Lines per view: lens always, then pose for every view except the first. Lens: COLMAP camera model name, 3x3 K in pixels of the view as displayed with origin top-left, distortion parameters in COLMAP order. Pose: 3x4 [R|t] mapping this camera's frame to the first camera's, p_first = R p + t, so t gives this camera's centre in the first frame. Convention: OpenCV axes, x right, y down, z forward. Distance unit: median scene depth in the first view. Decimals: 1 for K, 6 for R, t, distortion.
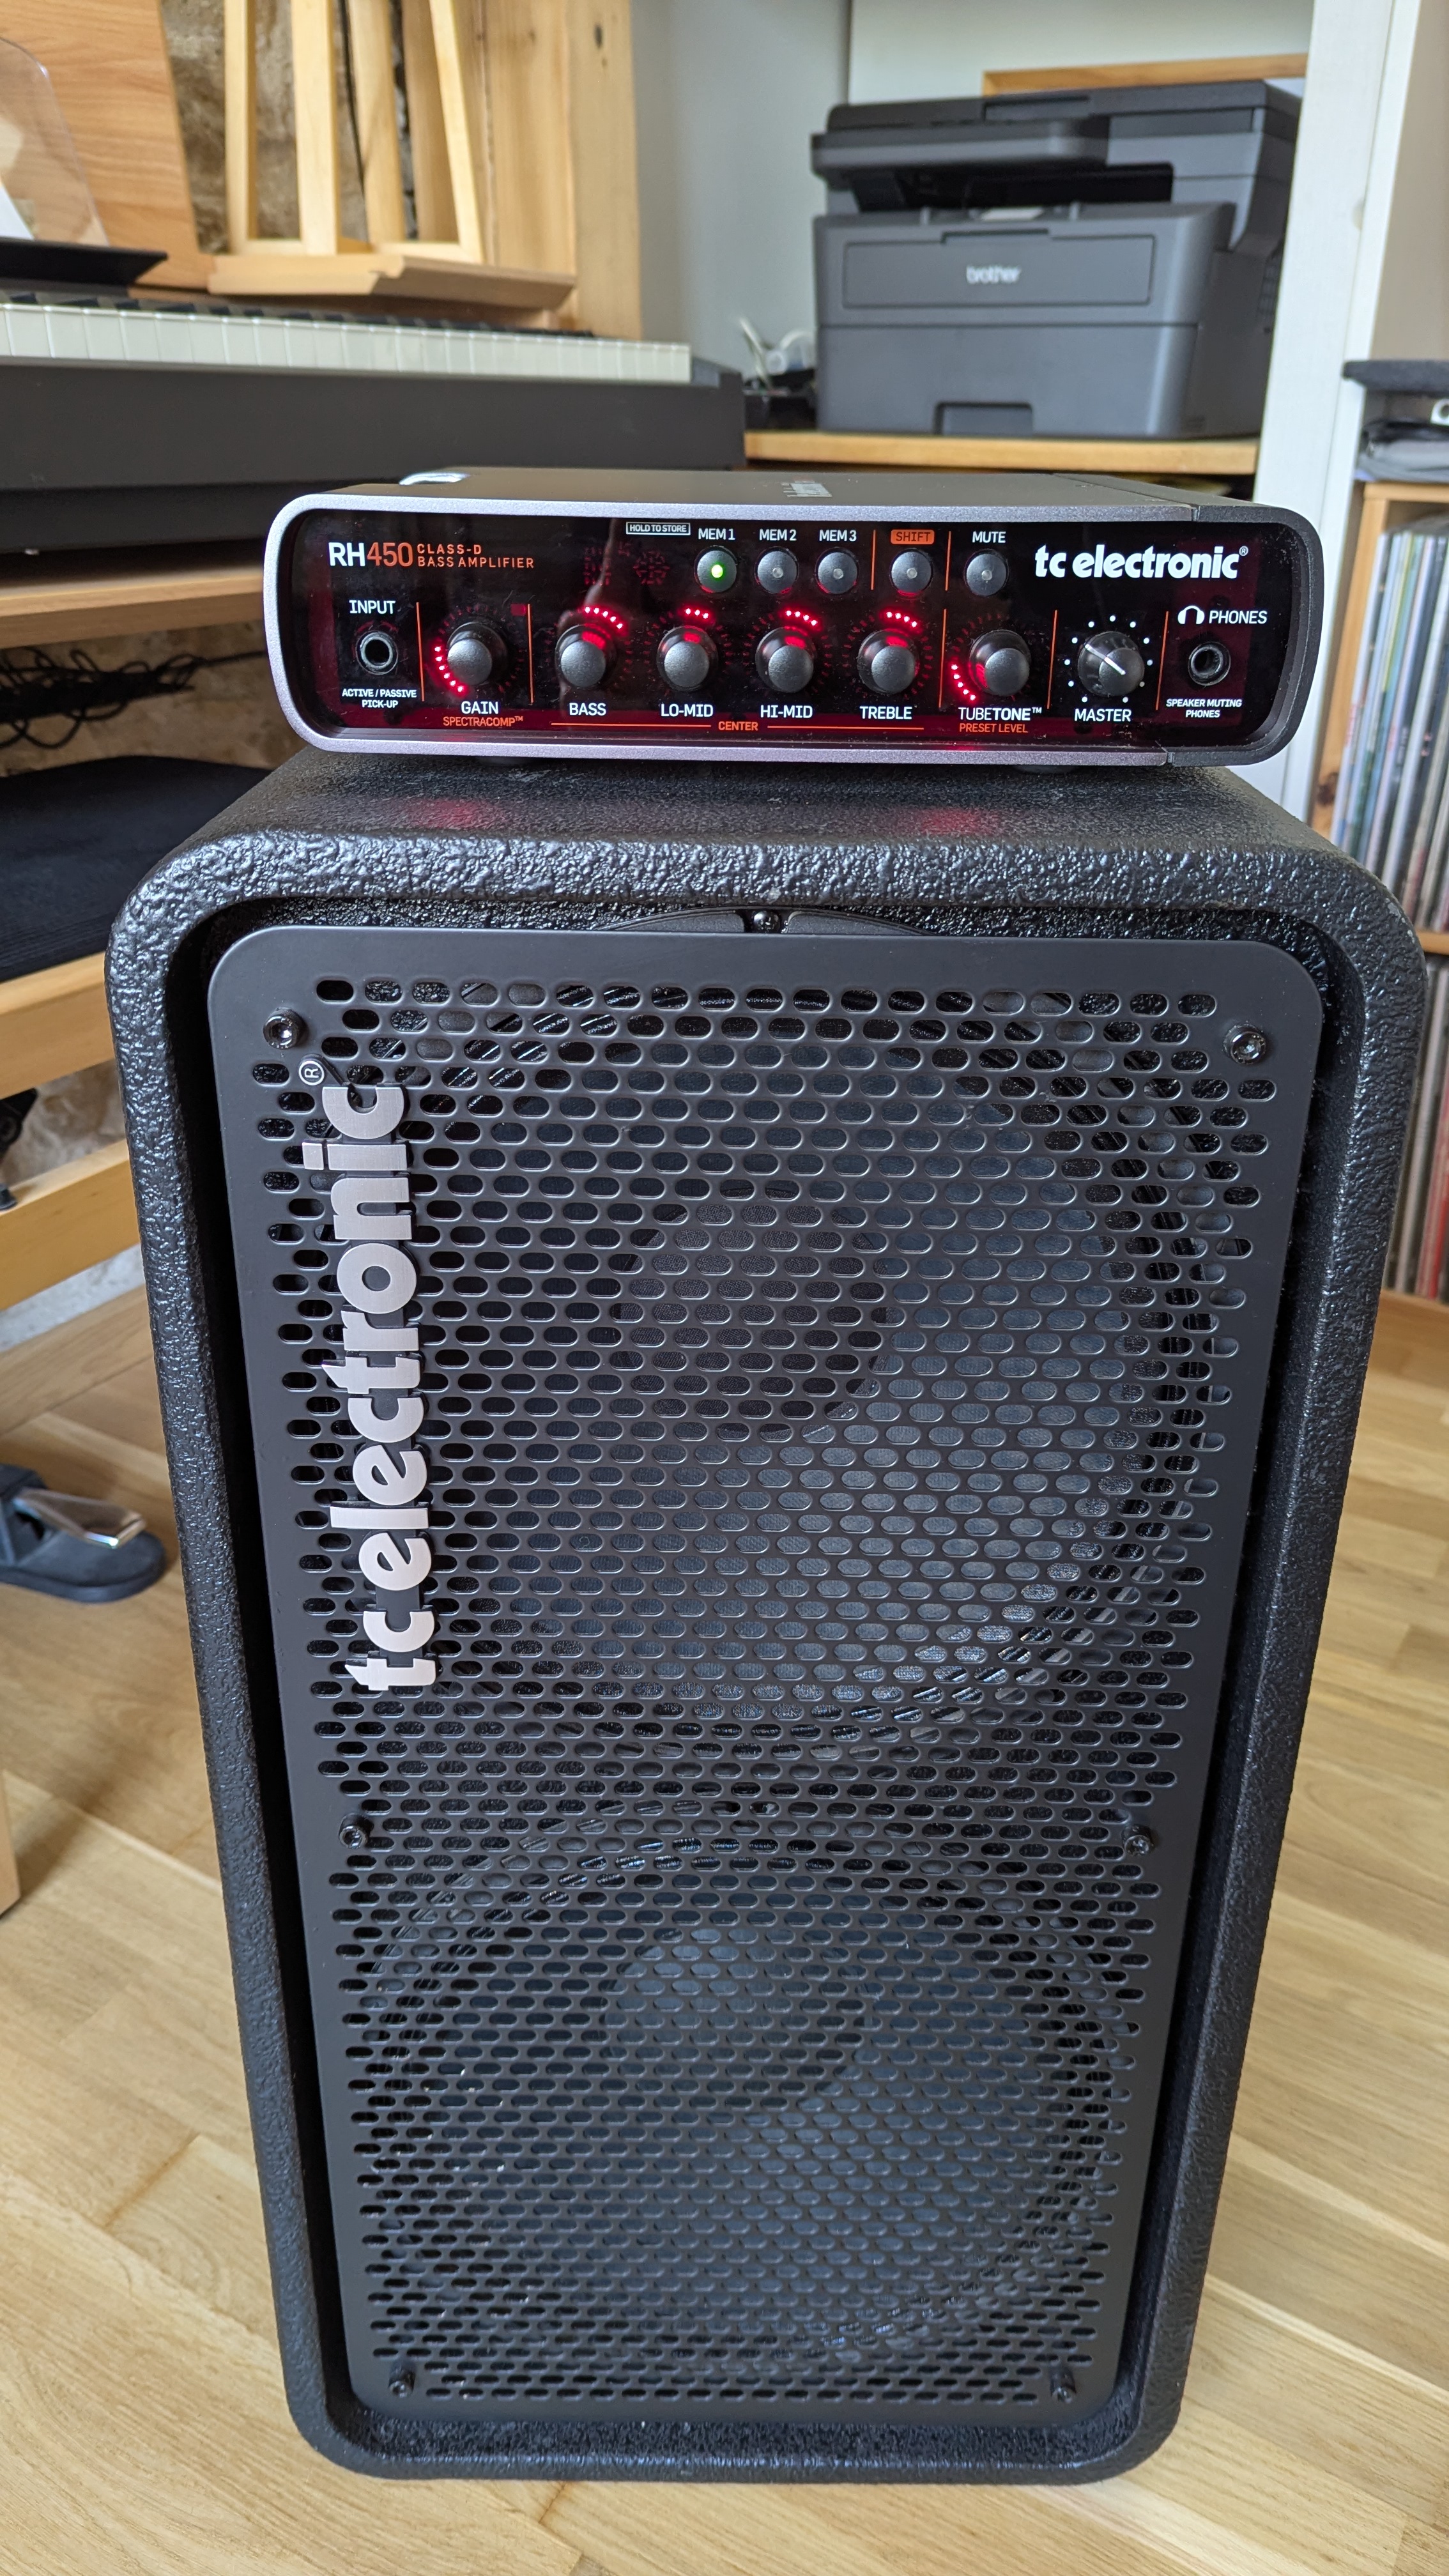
lens RADIAL K [[1735.9, 0, 736.2], [0, 1735.9, 1331.0], [0, 0, 1]] dist [0.085859, -0.159810]
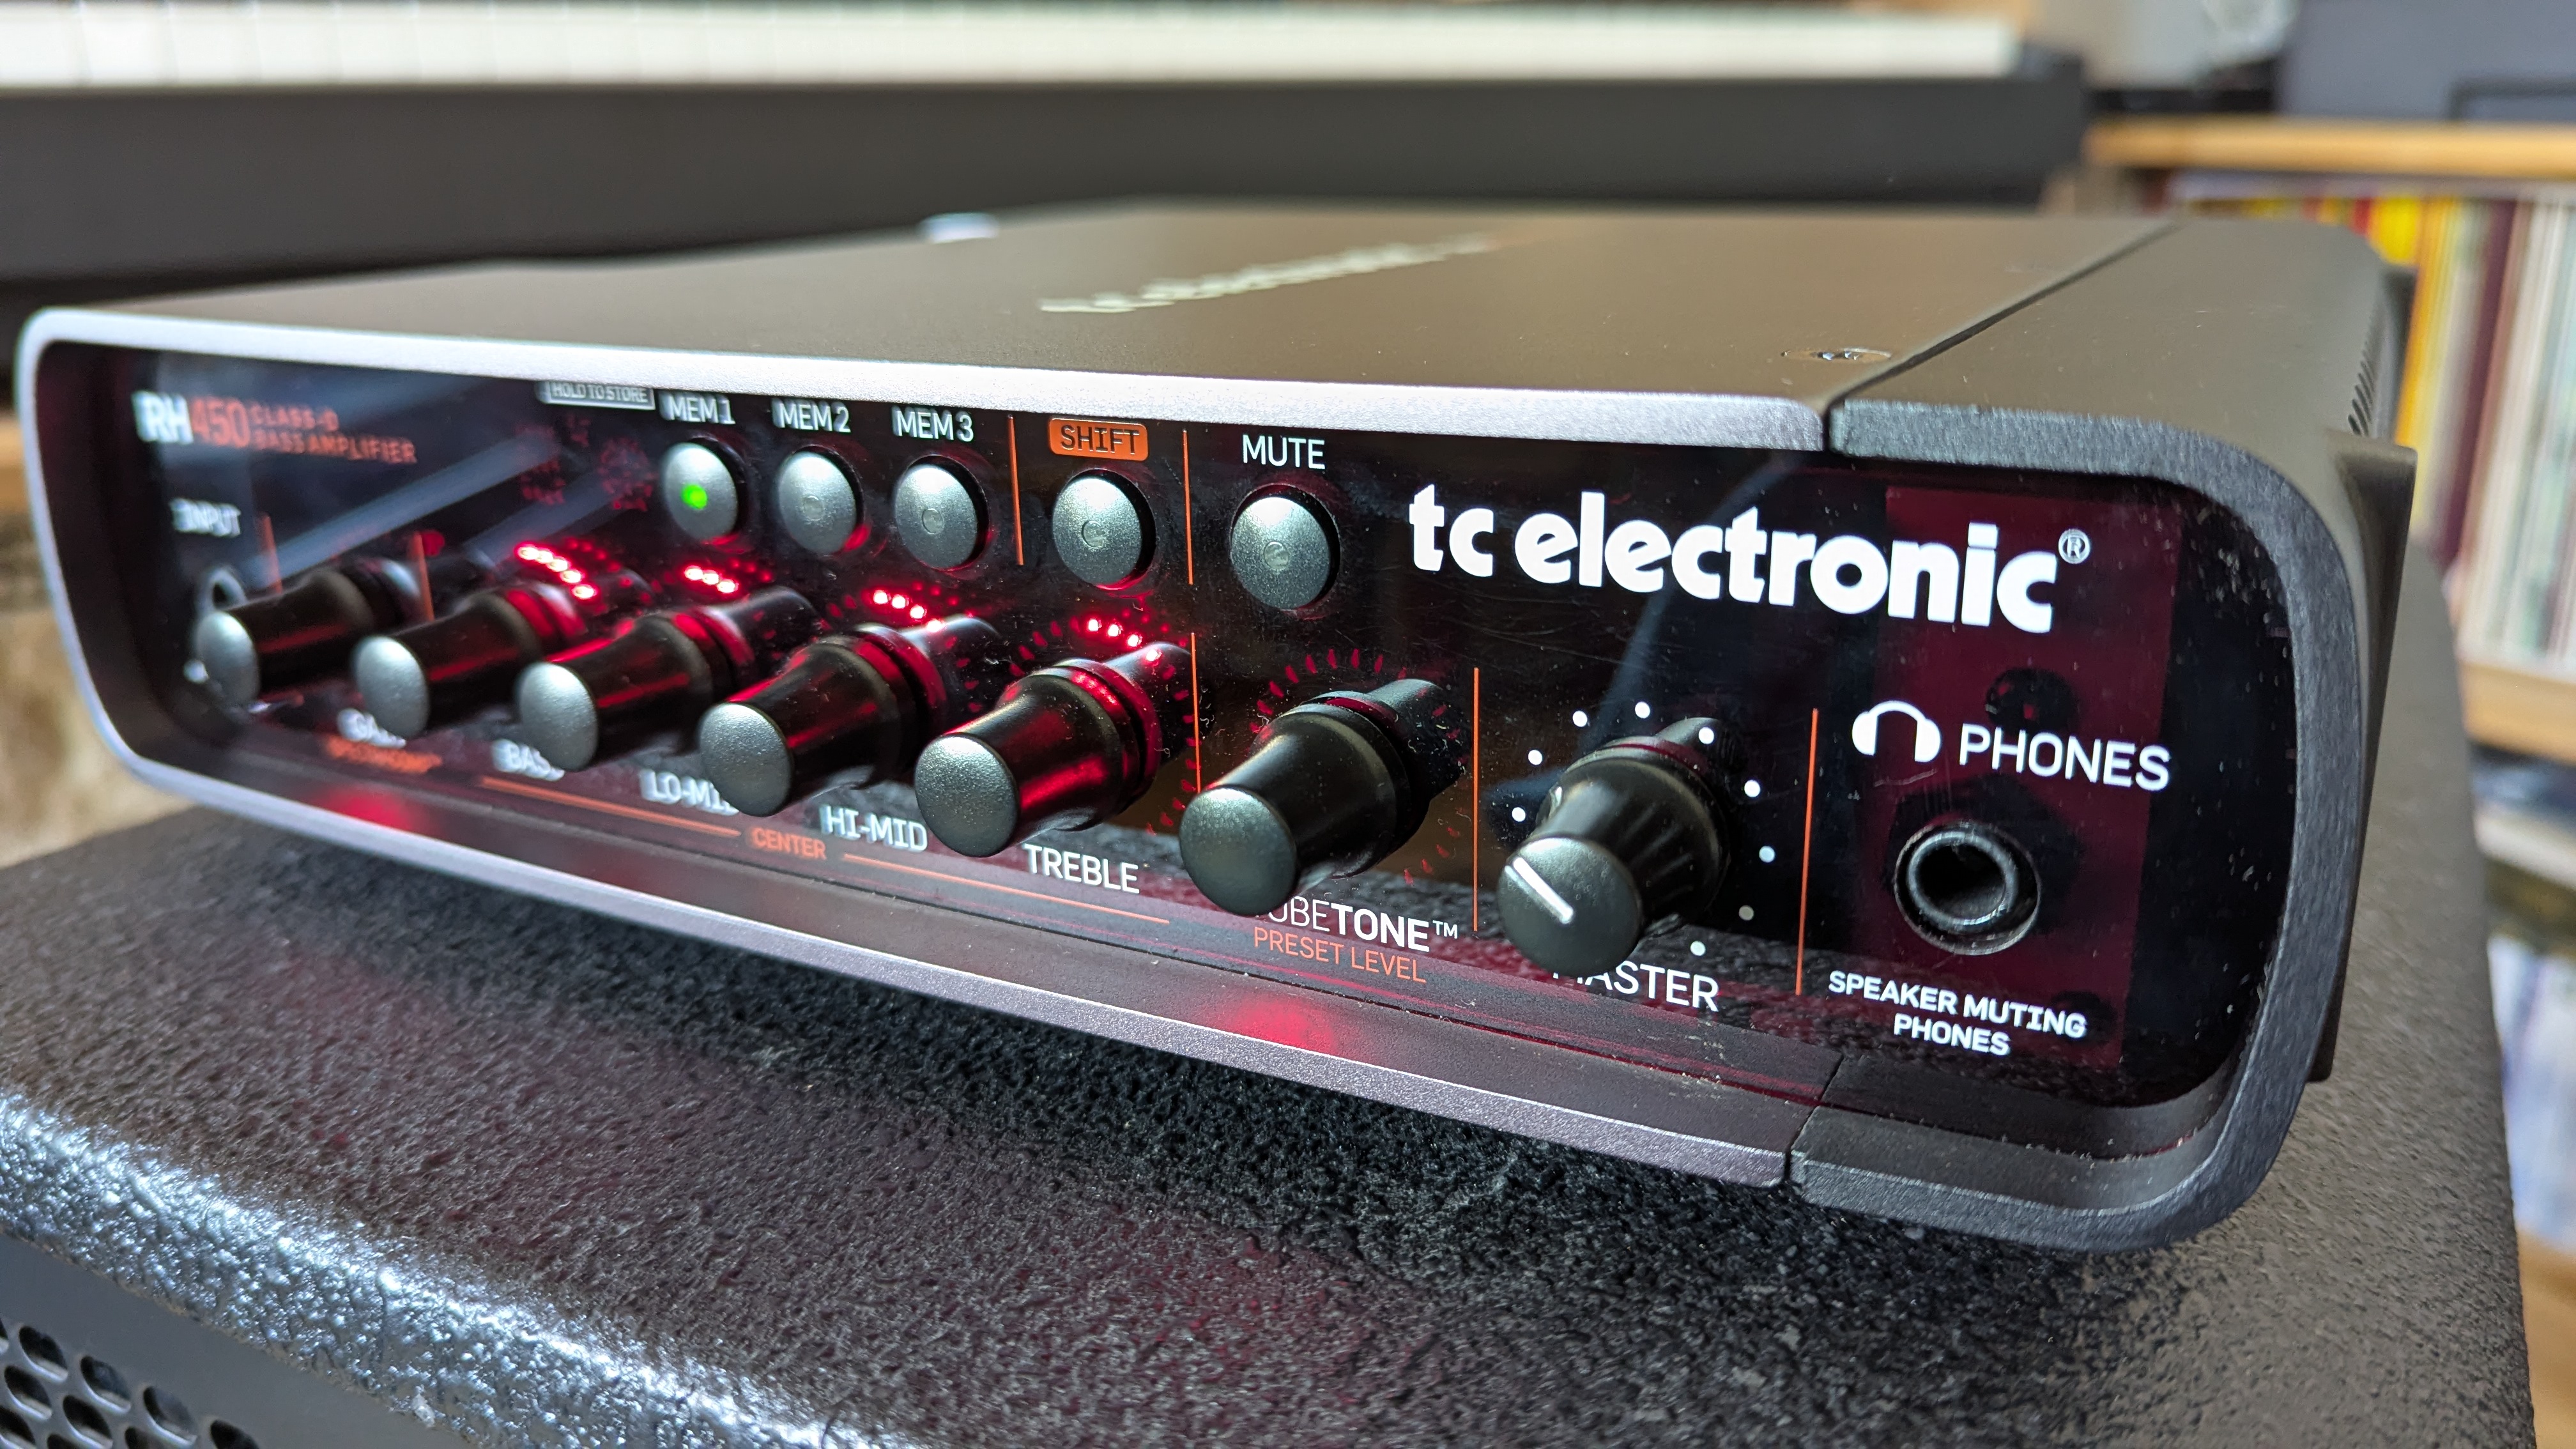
lens RADIAL K [[1735.9, 0, 1497.4], [0, 1735.9, 727.7], [0, 0, 1]] dist [0.085859, -0.159810]
pose [[0.883037, 0.129148, -0.451183, 0.309443], [-0.192189, 0.976592, -0.096601, -0.342399], [0.428146, 0.172015, 0.887188, 0.664169]]
